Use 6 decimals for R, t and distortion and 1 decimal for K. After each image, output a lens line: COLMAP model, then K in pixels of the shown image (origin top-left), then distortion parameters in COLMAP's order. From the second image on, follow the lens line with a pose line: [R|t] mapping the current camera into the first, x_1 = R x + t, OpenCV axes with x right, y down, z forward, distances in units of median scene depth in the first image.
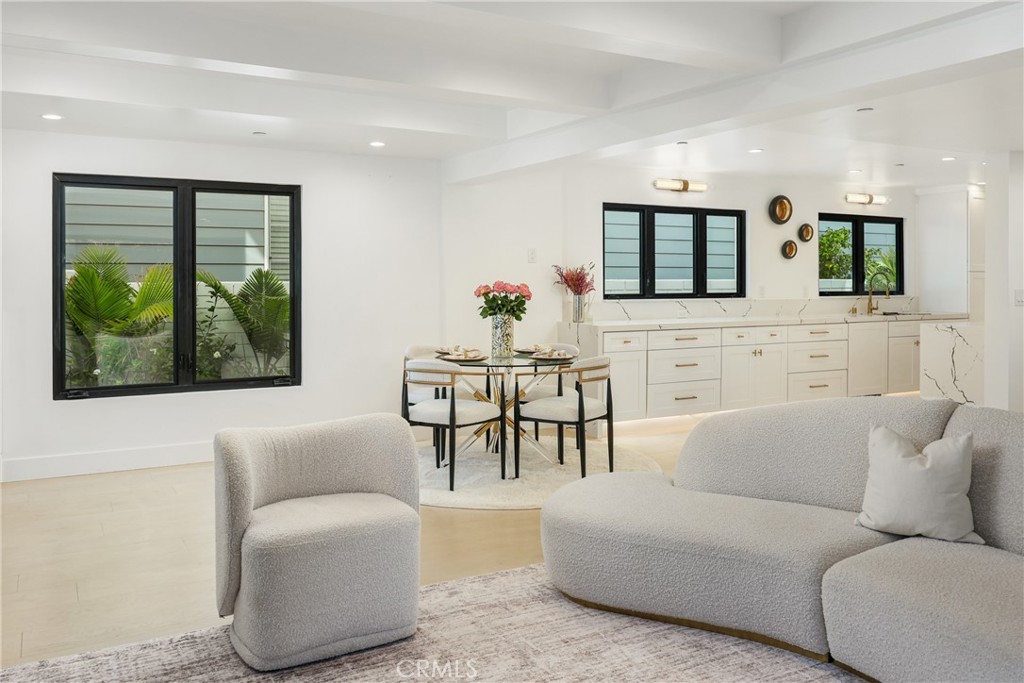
lens RADIAL K [[841.2, 0, 508.2], [0, 841.2, 279.0], [0, 0, 1]] dist [-0.009797, 0.001390]
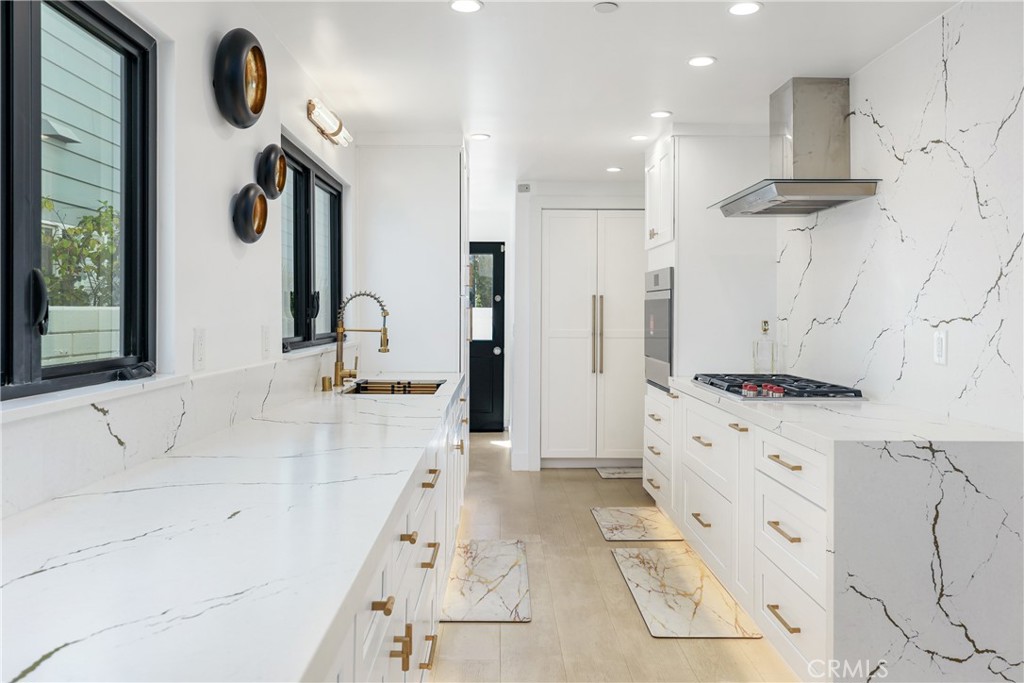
lens RADIAL K [[807.4, 0, 502.0], [0, 807.4, 316.2], [0, 0, 1]] dist [0.028974, -0.012026]
pose [[0.484412, -0.001047, 0.874839, 0.125544], [-0.006506, 0.999967, 0.004799, 0.002209], [-0.874816, -0.008017, 0.484389, 0.868946]]
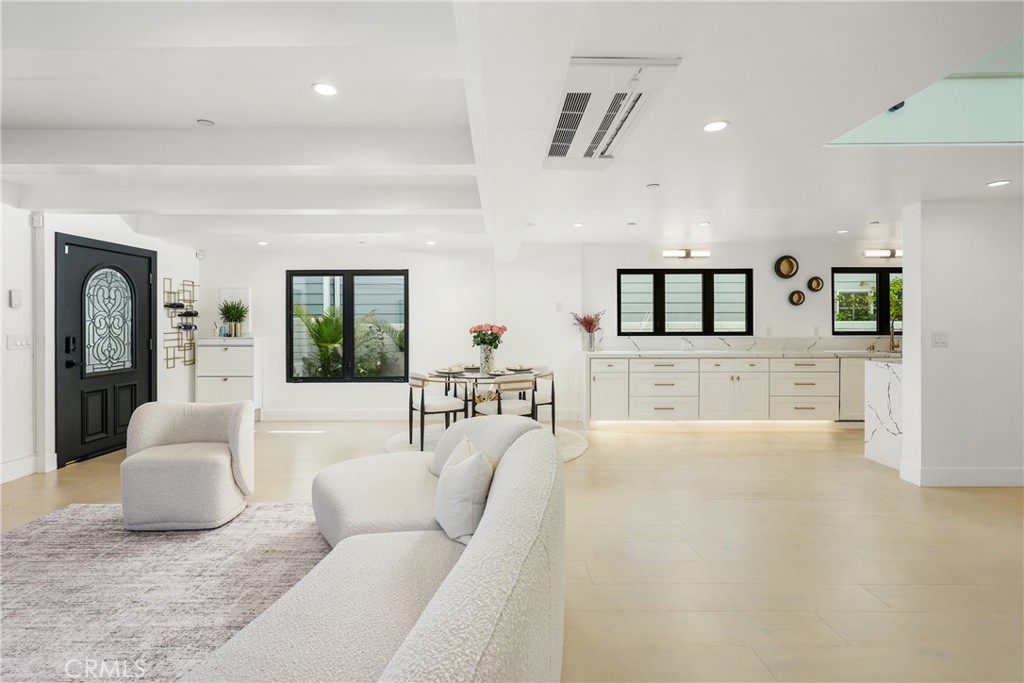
lens RADIAL K [[494.4, 0, 502.1], [0, 494.4, 319.5], [0, 0, 1]] dist [-0.000922, 0.000476]
pose [[0.871310, -0.004639, -0.490711, 0.354554], [0.002866, 0.999986, -0.004365, -0.000653], [0.490725, 0.002397, 0.871311, 0.155853]]
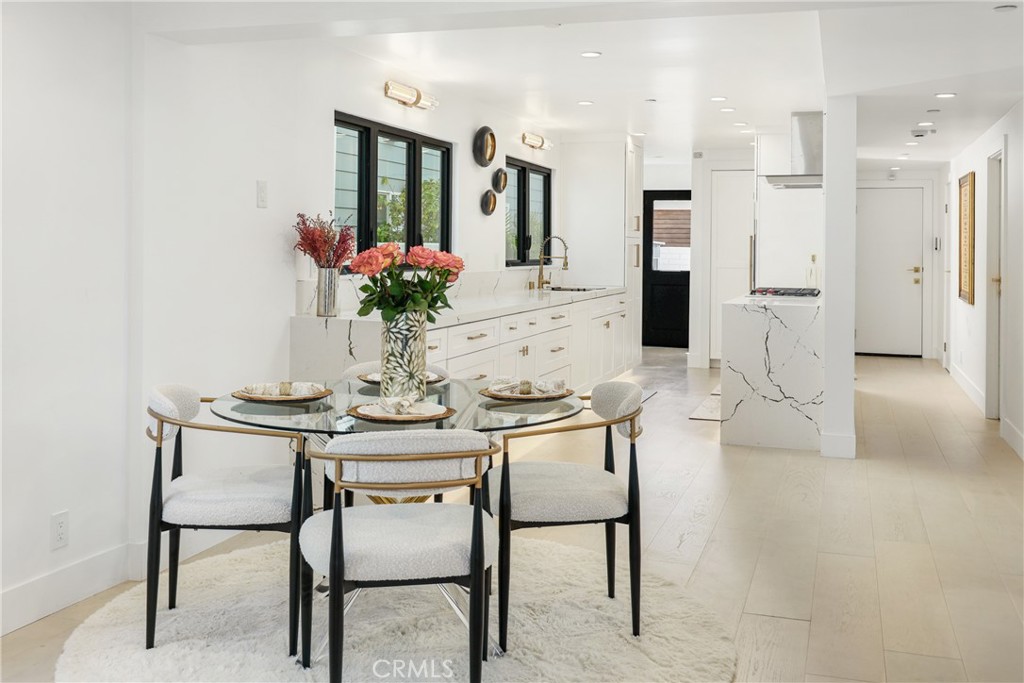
lens RADIAL K [[1010.5, 0, 522.7], [0, 1010.5, 234.4], [0, 0, 1]] dist [0.026914, 0.000000]
pose [[0.728427, 0.018030, 0.684887, -0.268844], [-0.014061, 0.999837, -0.011365, 0.002004], [-0.684980, -0.001352, 0.728561, 0.395571]]
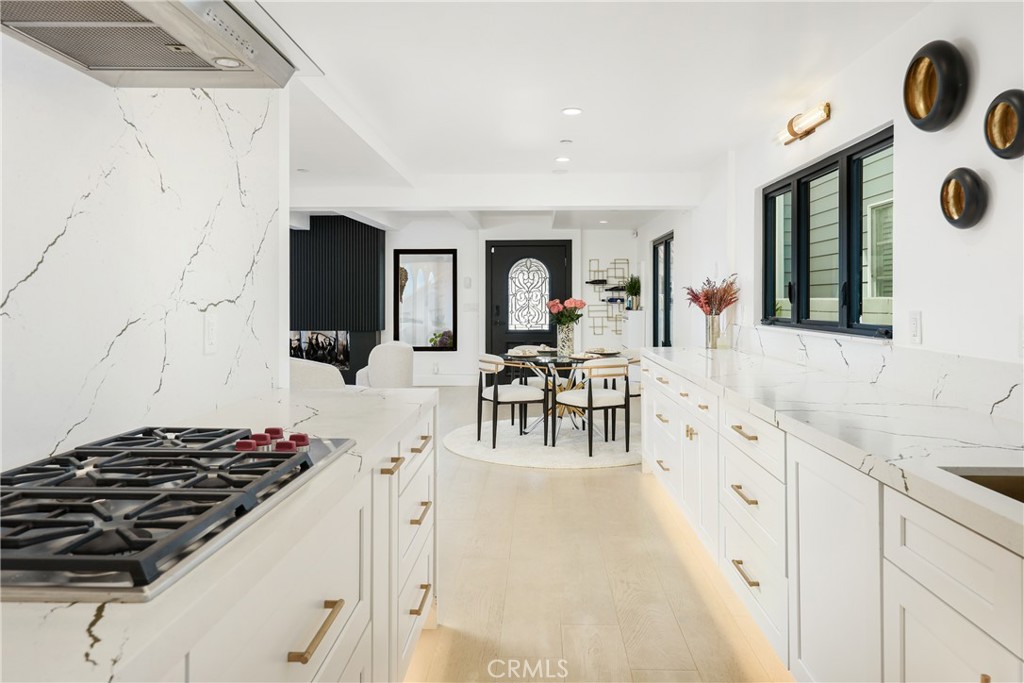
lens RADIAL K [[713.0, 0, 510.2], [0, 713.0, 296.4], [0, 0, 1]] dist [0.009182, -0.001033]
pose [[-0.522227, -0.001978, -0.852804, 0.735278], [0.000428, 0.999997, -0.002581, 0.002515], [0.852807, -0.001712, -0.522224, 1.128414]]
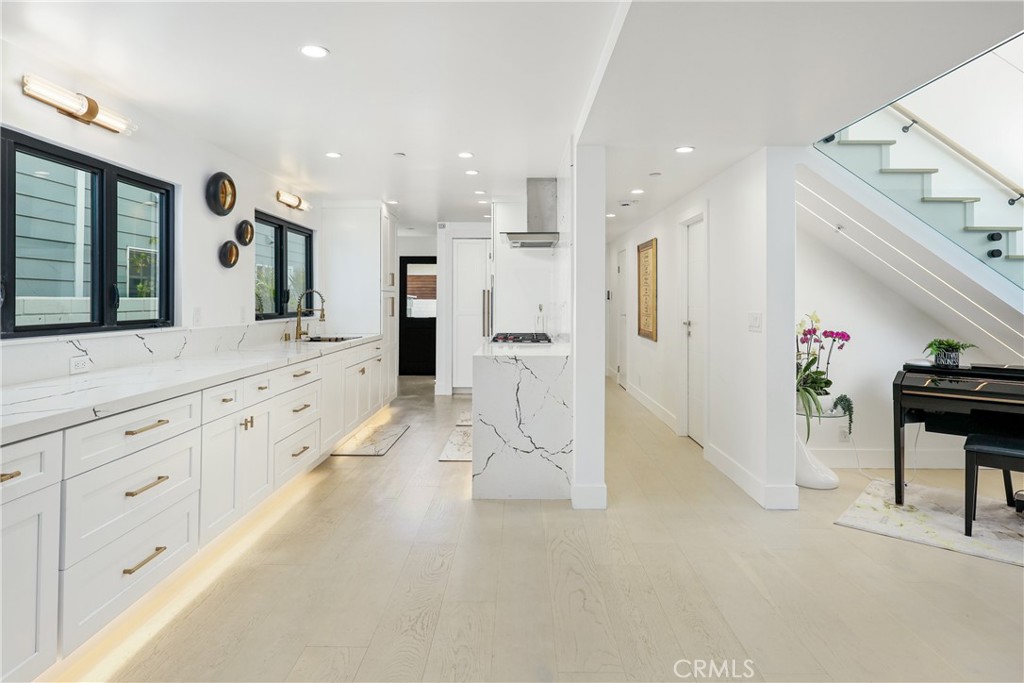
lens RADIAL K [[599.1, 0, 510.3], [0, 599.1, 296.7], [0, 0, 1]] dist [0.006626, -0.003573]
pose [[0.499885, 0.007359, 0.866060, 0.027649], [-0.003584, 0.999973, -0.006429, 0.002469], [-0.866084, 0.000110, 0.499898, 0.629642]]
